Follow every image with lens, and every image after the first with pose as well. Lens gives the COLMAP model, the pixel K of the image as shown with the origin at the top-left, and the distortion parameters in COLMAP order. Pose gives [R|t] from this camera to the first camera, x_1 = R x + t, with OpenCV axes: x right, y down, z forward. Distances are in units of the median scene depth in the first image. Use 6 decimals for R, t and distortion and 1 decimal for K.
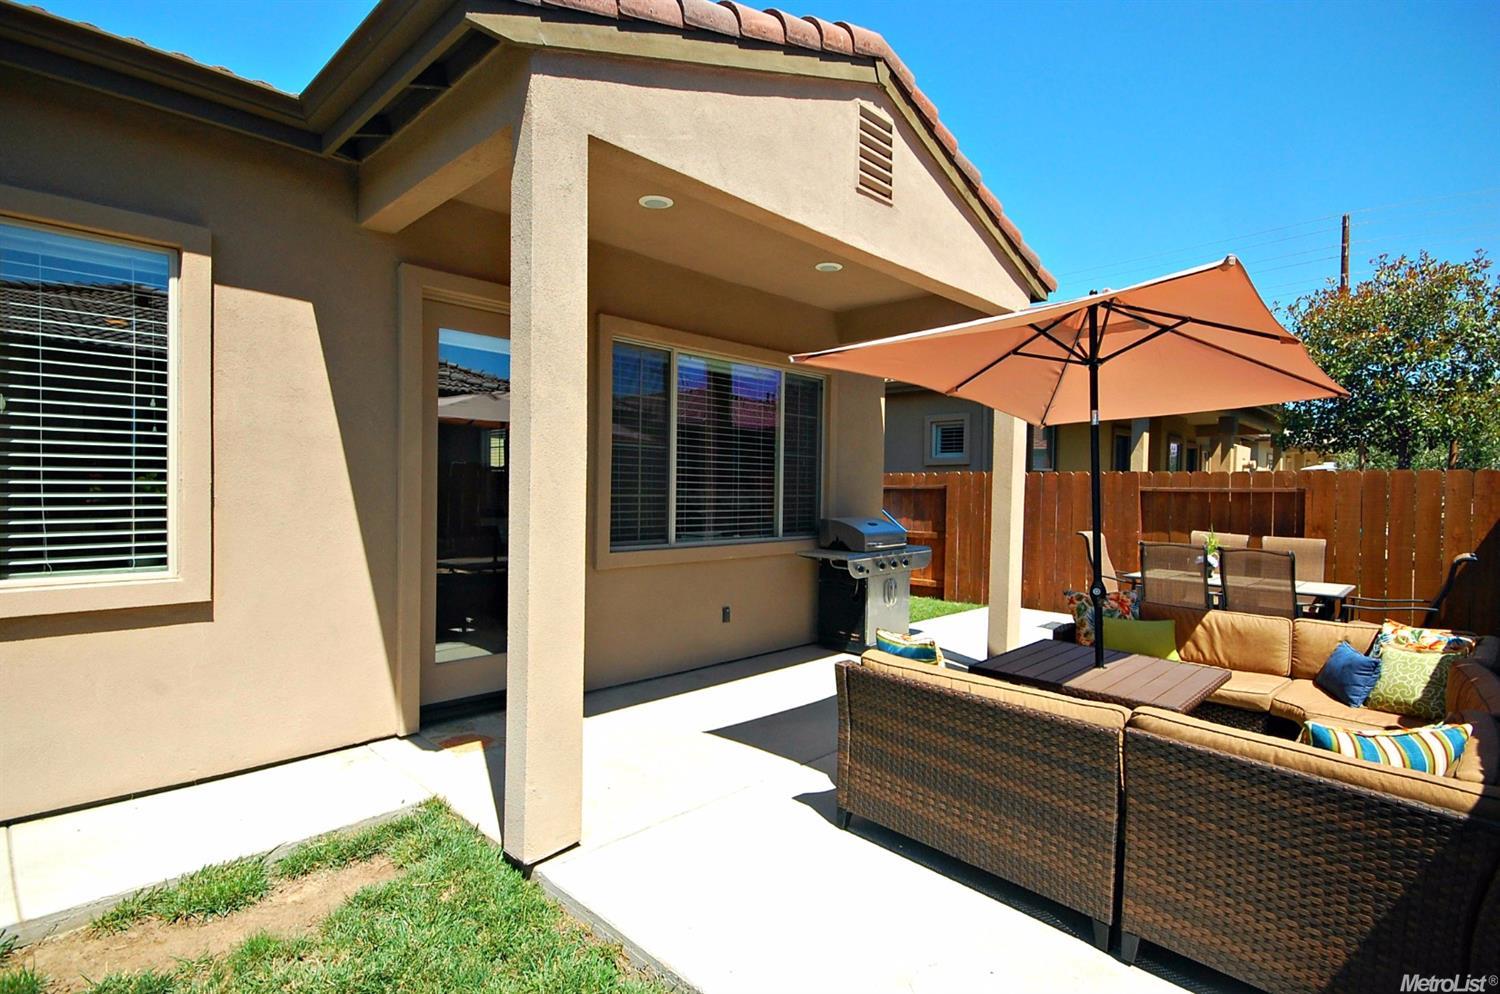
lens RADIAL K [[763.5, 0, 754.5], [0, 763.5, 504.8], [0, 0, 1]] dist [0.005550, 0.000339]
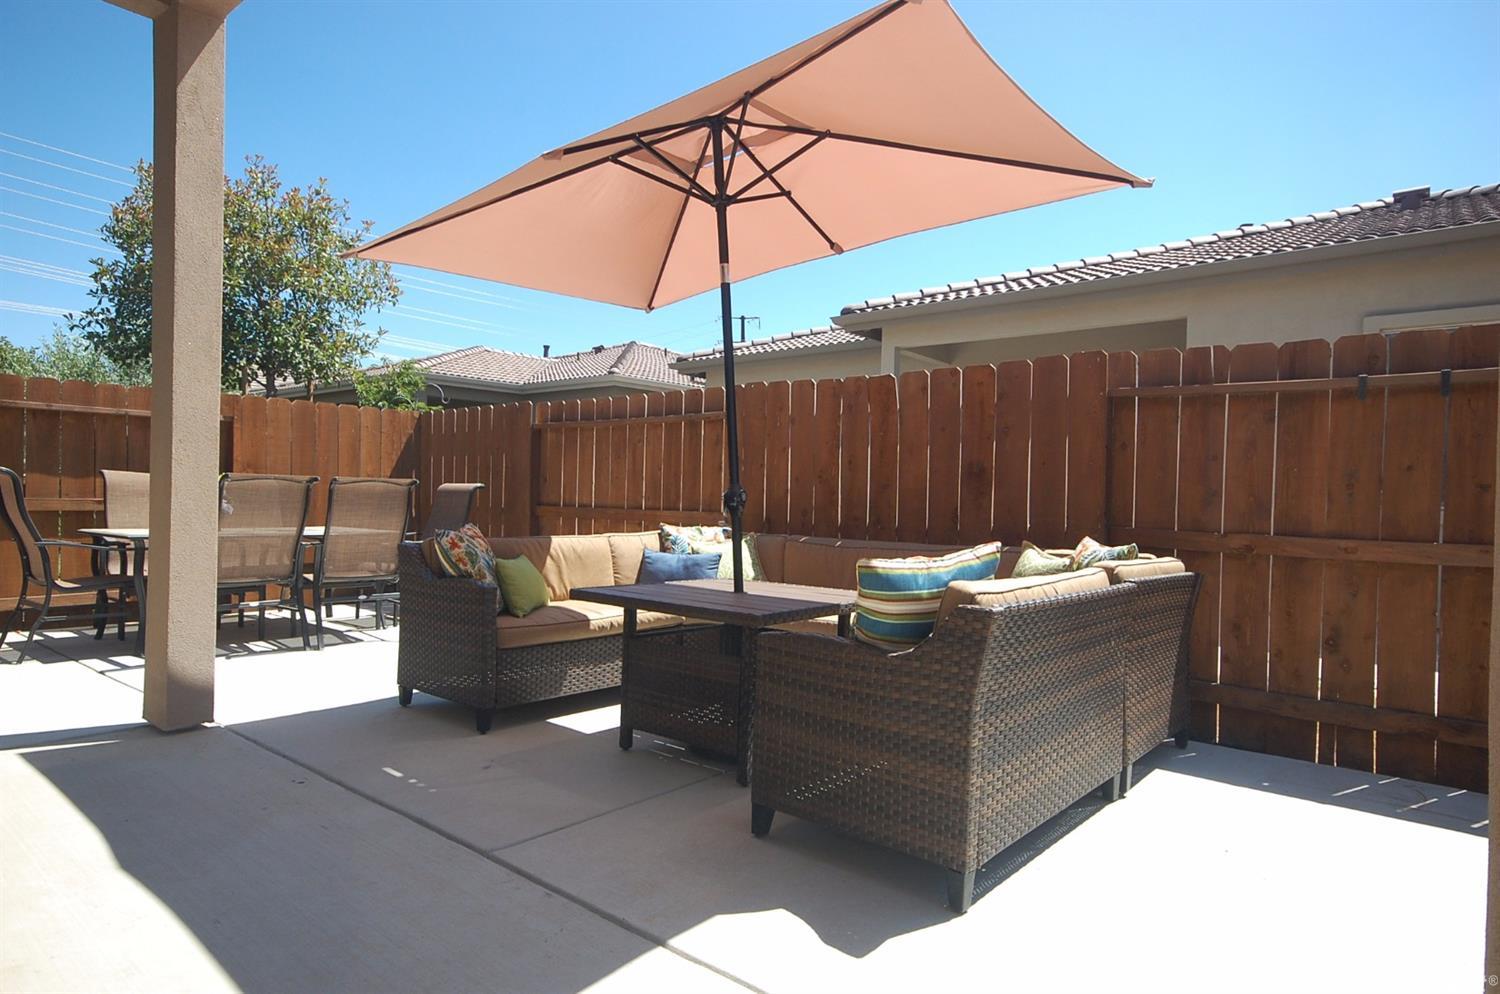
lens RADIAL K [[858.2, 0, 750.0], [0, 858.2, 497.0], [0, 0, 1]] dist [0.000223, 0.000032]
pose [[-0.058027, -0.024582, 0.998012, -0.360694], [0.009345, 0.999640, 0.025165, 0.074319], [-0.998271, 0.010787, -0.057776, 0.861156]]
